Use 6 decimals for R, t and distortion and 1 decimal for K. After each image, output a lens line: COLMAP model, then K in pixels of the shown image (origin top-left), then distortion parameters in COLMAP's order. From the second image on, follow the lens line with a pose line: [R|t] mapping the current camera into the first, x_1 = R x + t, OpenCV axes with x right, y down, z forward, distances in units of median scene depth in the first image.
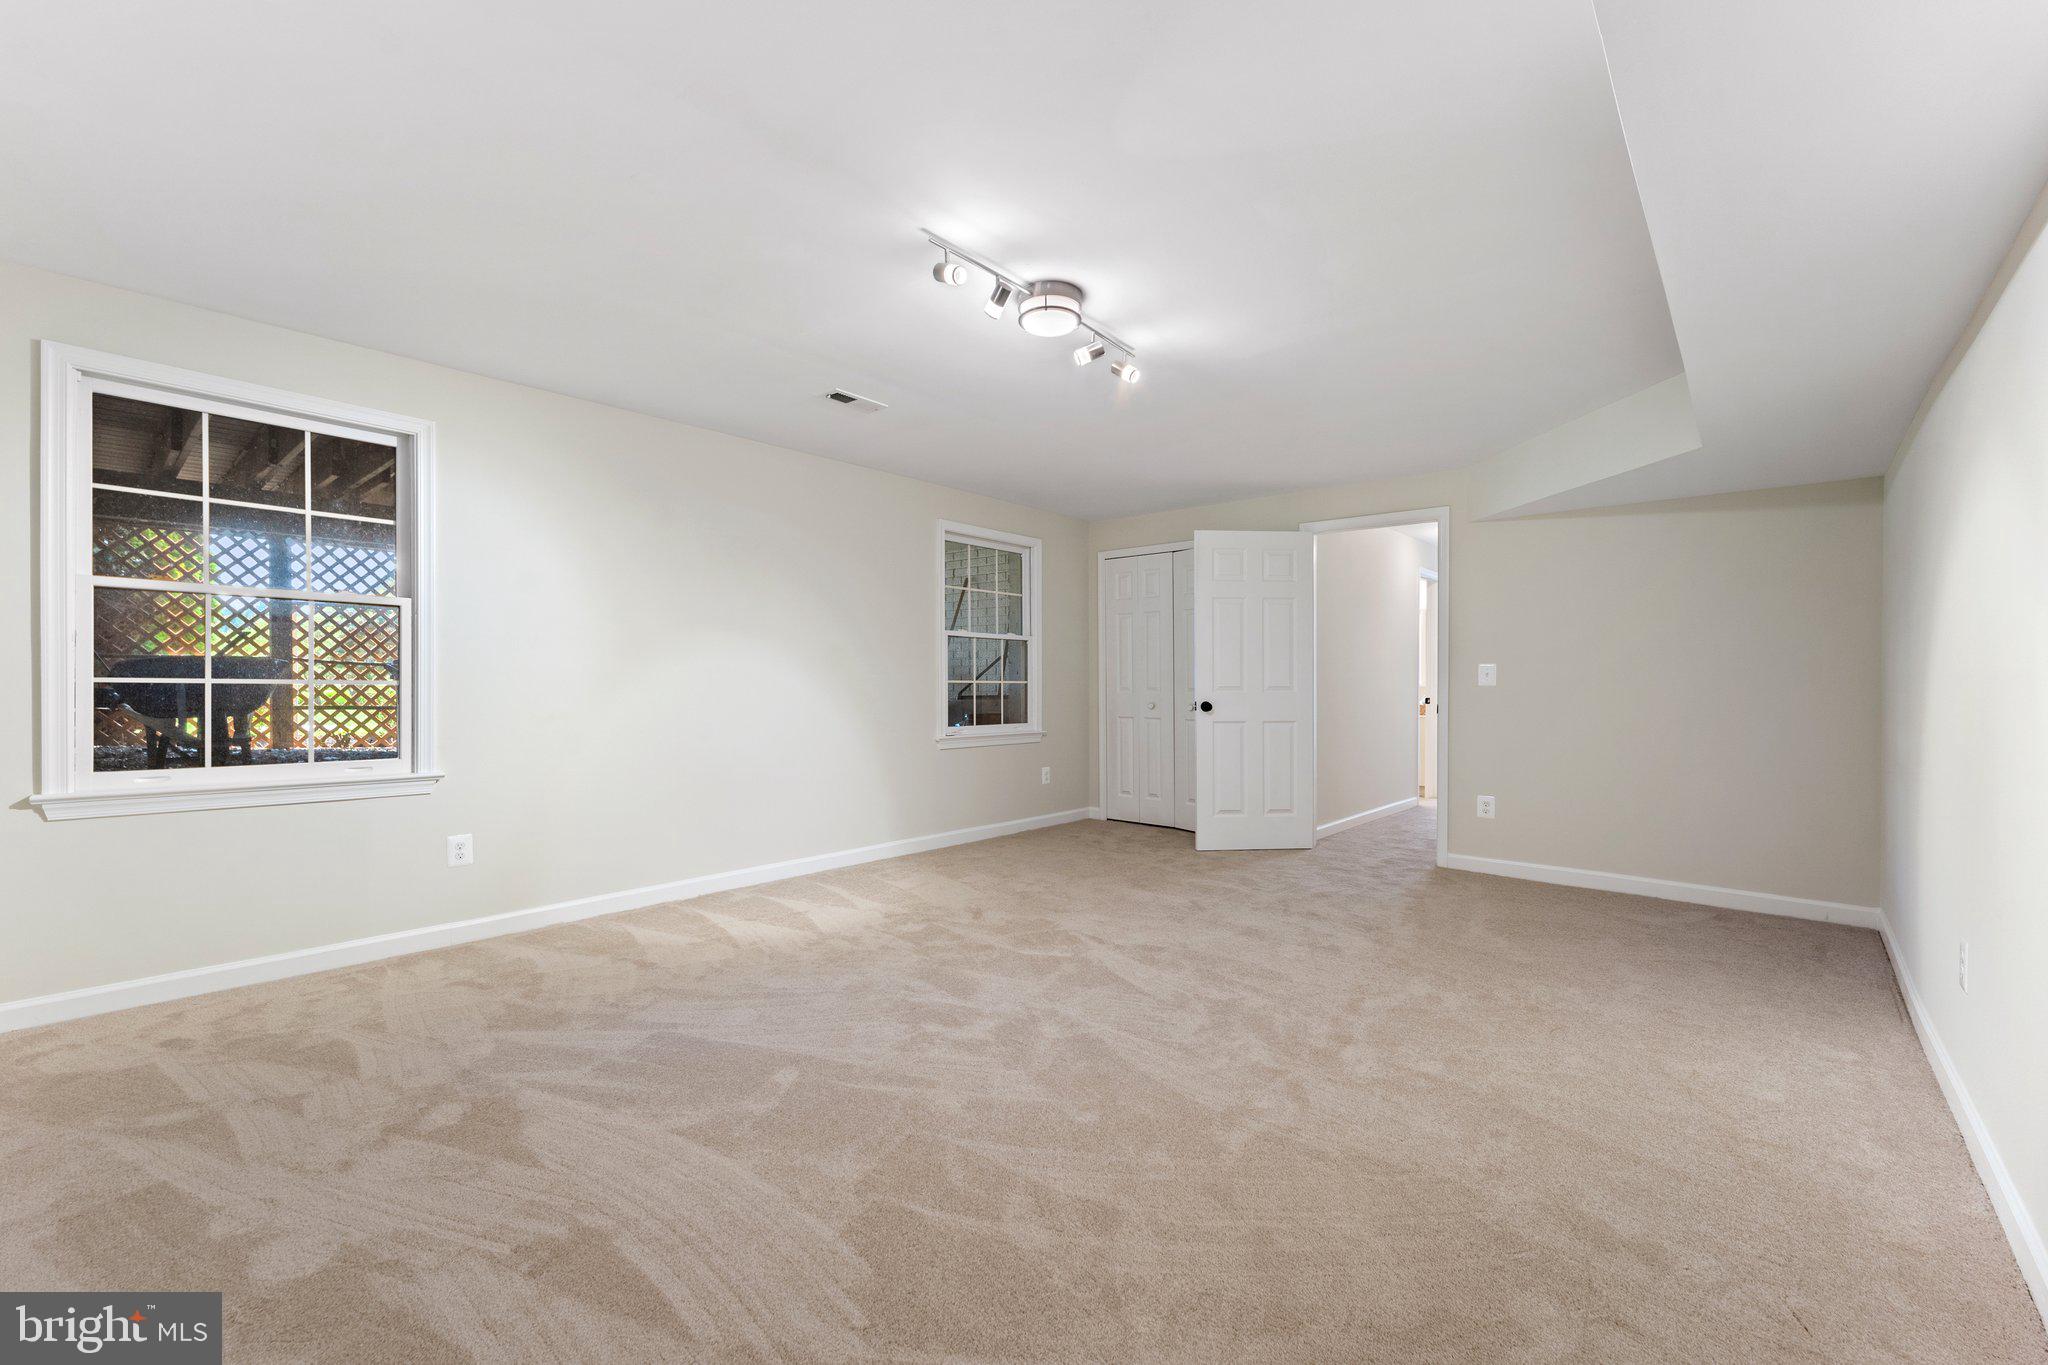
lens RADIAL K [[832.0, 0, 1018.6], [0, 832.0, 699.3], [0, 0, 1]] dist [0.000139, 0.000147]
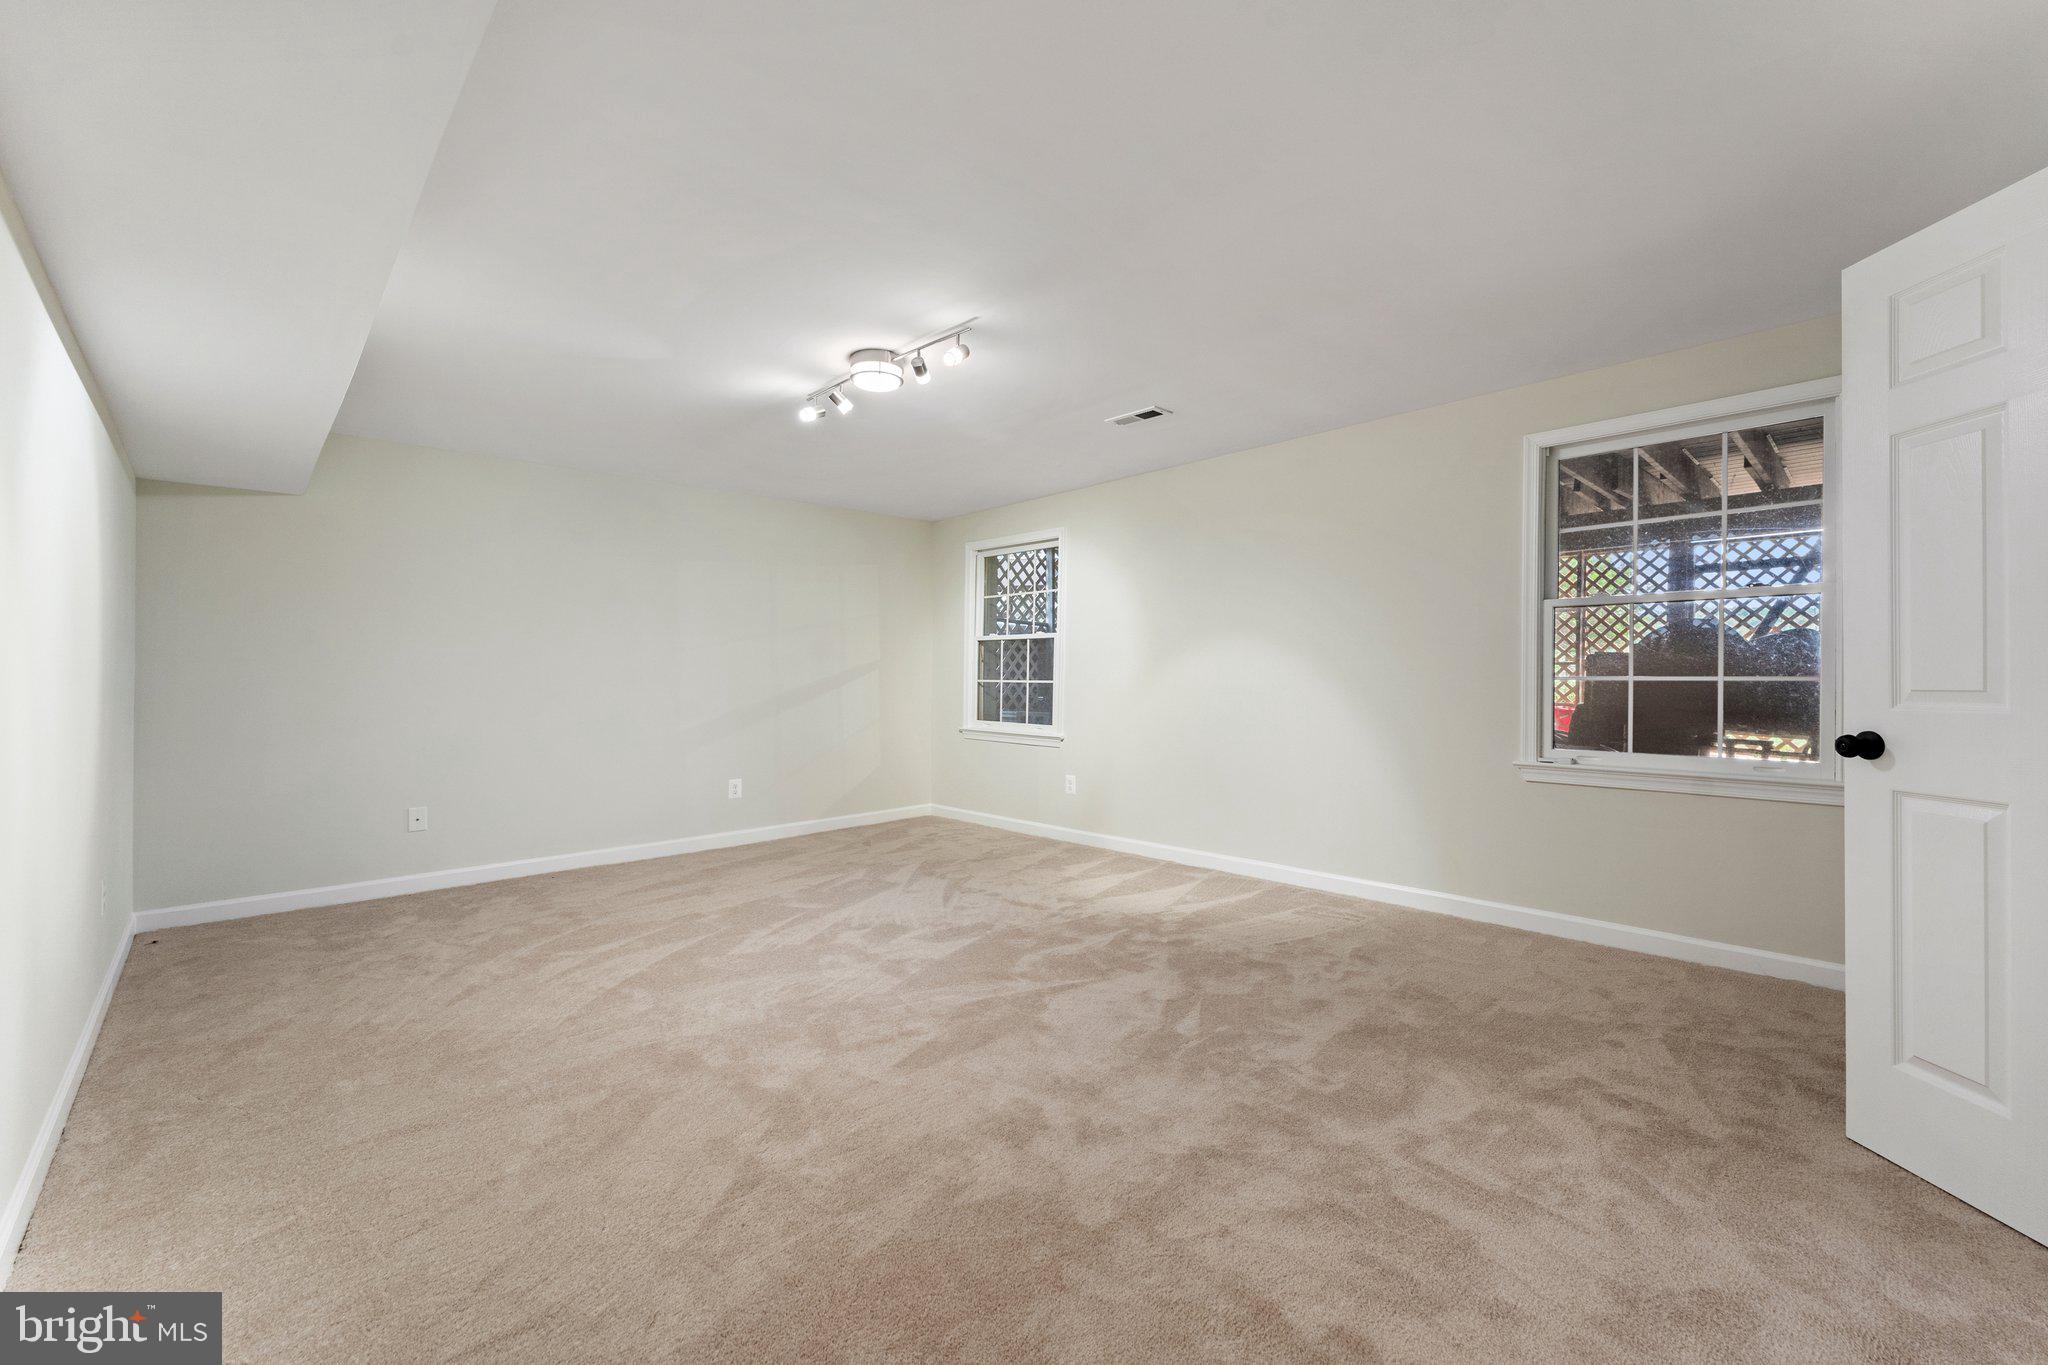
lens RADIAL K [[832.4, 0, 1024.0], [0, 832.4, 682.5], [0, 0, 1]] dist [0.000466, 0.000011]
pose [[-0.088889, 0.000031, -0.996042, 0.575095], [-0.016090, 0.999869, 0.001468, -0.012265], [0.995912, 0.016157, -0.088877, 0.626355]]
